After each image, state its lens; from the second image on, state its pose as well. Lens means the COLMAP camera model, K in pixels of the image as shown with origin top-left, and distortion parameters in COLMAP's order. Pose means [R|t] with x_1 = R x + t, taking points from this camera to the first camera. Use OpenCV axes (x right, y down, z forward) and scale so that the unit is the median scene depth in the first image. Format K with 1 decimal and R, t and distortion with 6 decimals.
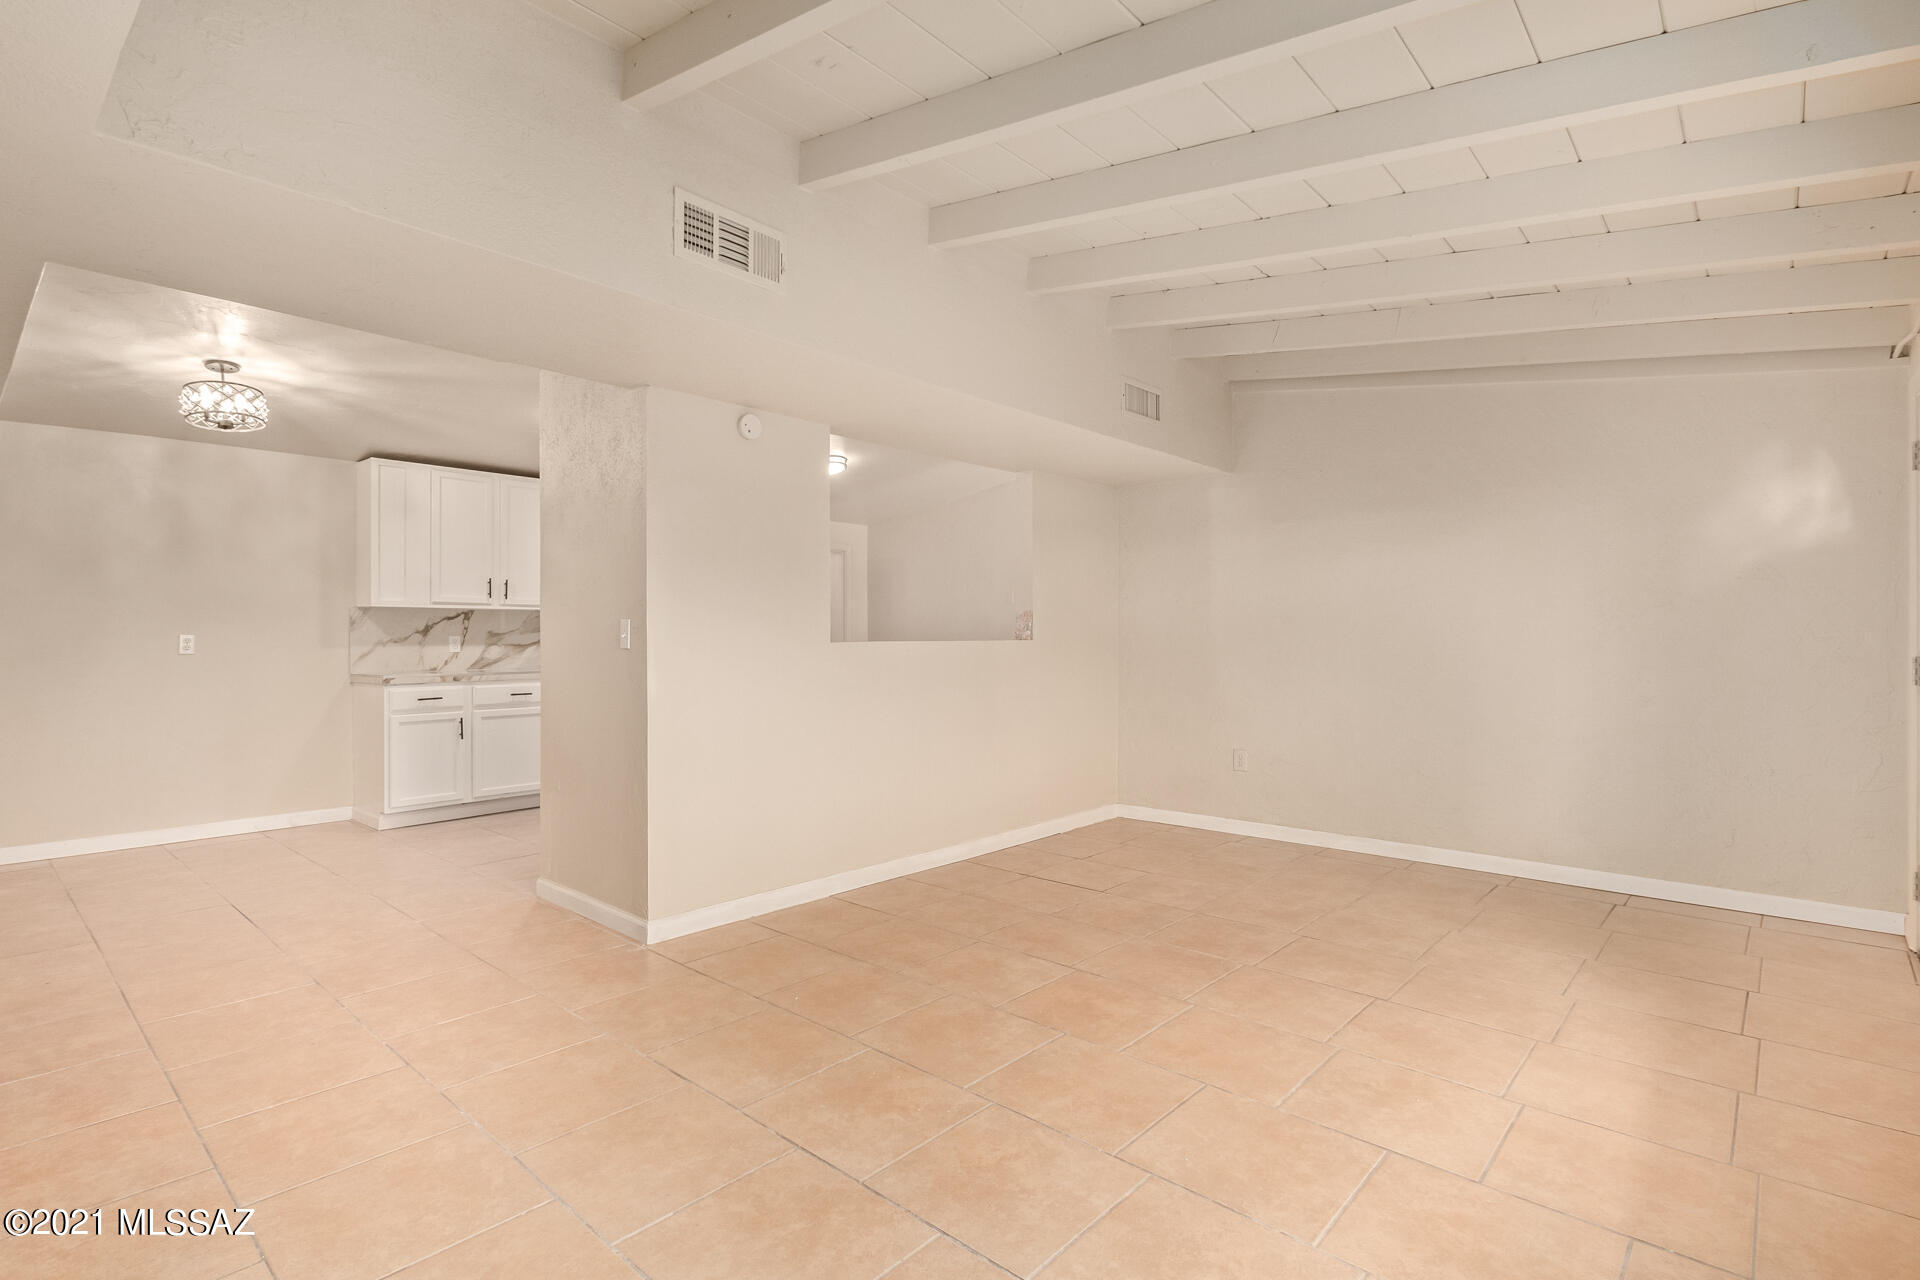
lens RADIAL K [[908.1, 0, 973.5], [0, 908.1, 636.1], [0, 0, 1]] dist [0.004423, -0.000036]
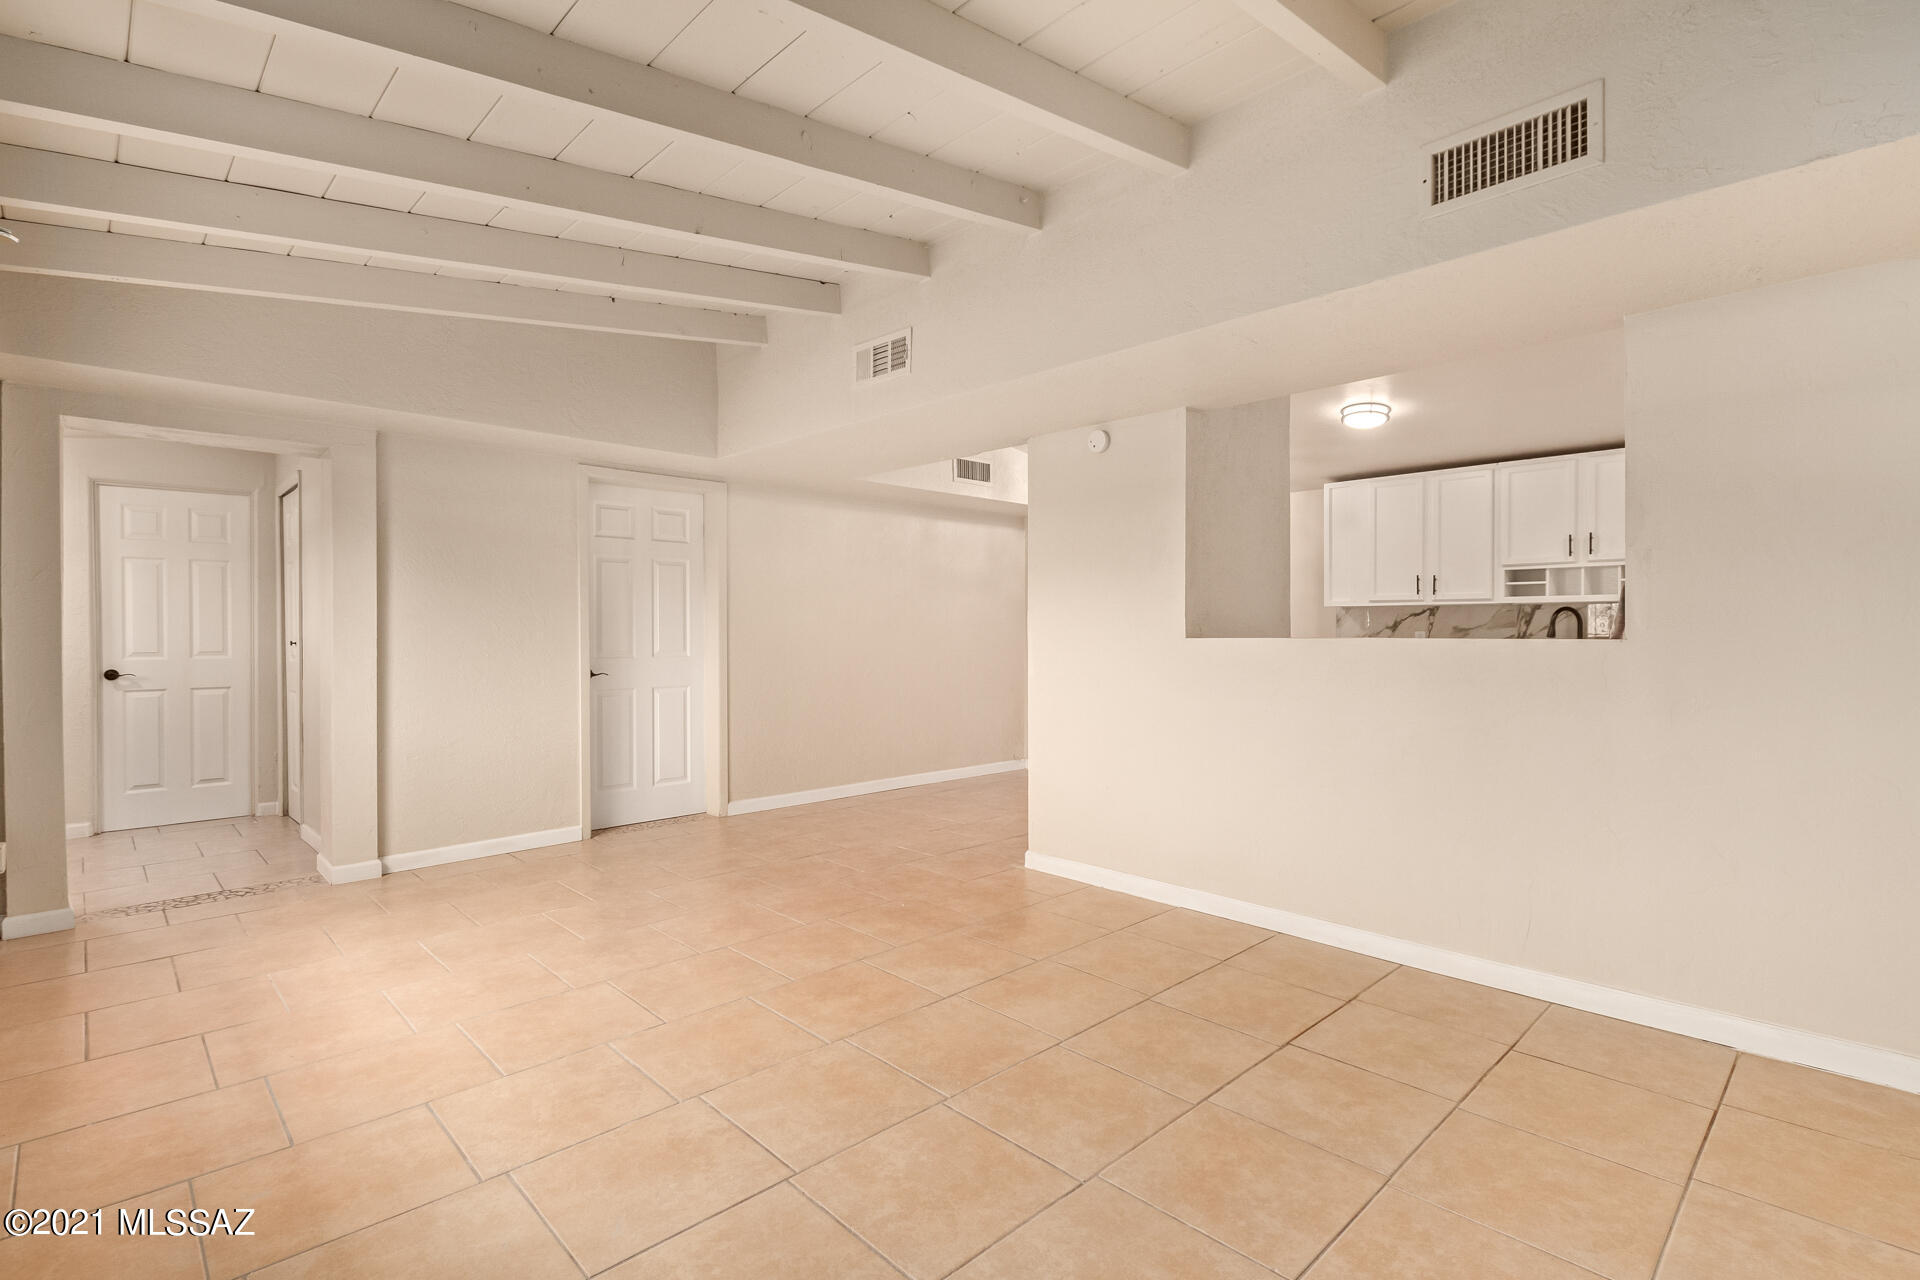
lens RADIAL K [[908.1, 0, 973.5], [0, 908.1, 636.1], [0, 0, 1]] dist [0.004423, -0.000036]
pose [[-0.072392, 0.004916, -0.997364, 0.559944], [0.000625, 0.999988, 0.004884, 0.000119], [0.997376, -0.000270, -0.072394, 0.600757]]
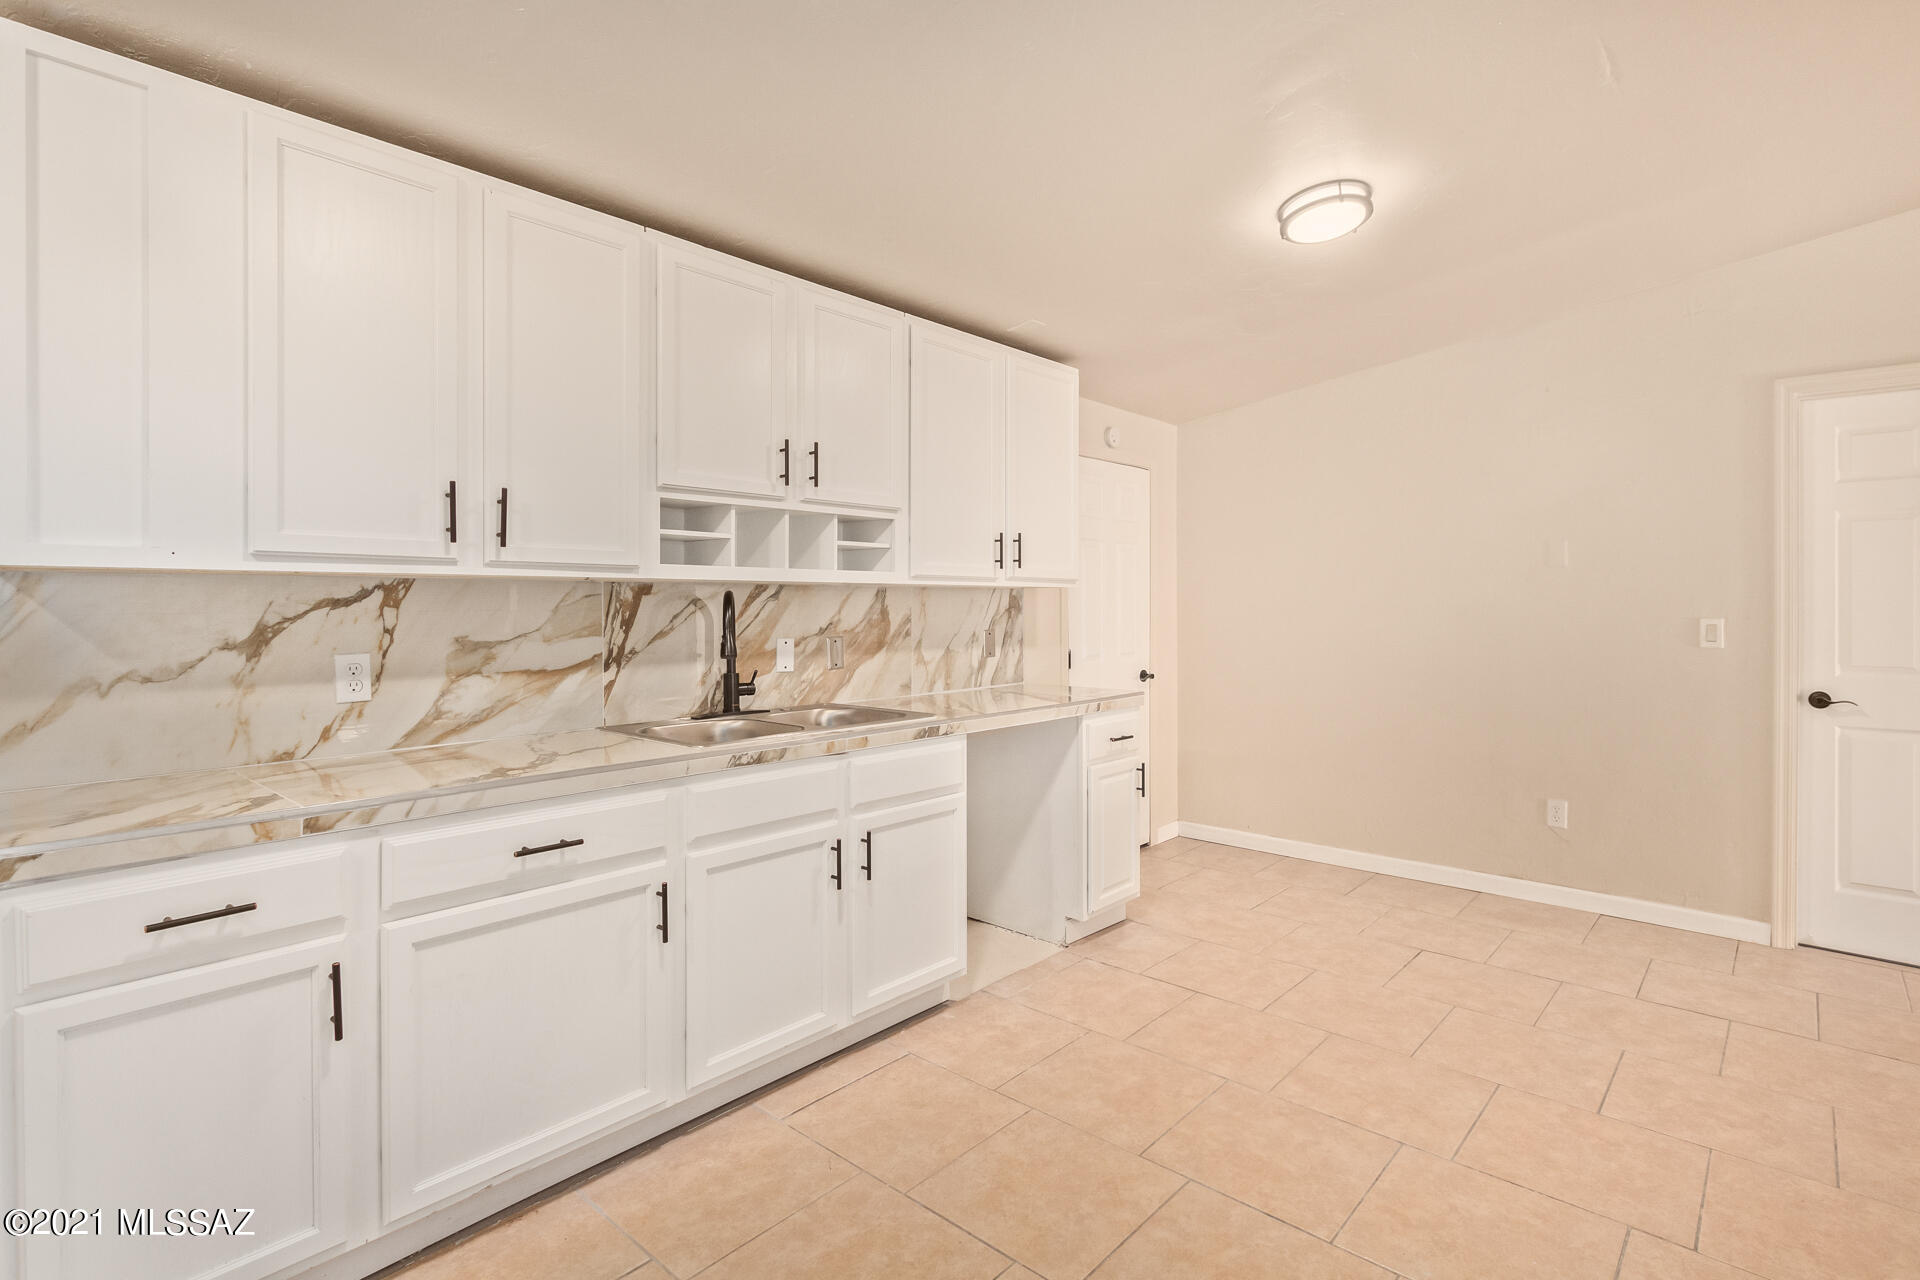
lens RADIAL K [[913.7, 0, 1002.0], [0, 913.7, 608.2], [0, 0, 1]] dist [0.000471, -0.000104]
pose [[0.999999, 0.000646, -0.001445, -0.349622], [-0.000635, 0.999967, 0.008160, -0.021940], [0.001450, -0.008159, 0.999966, 0.704497]]
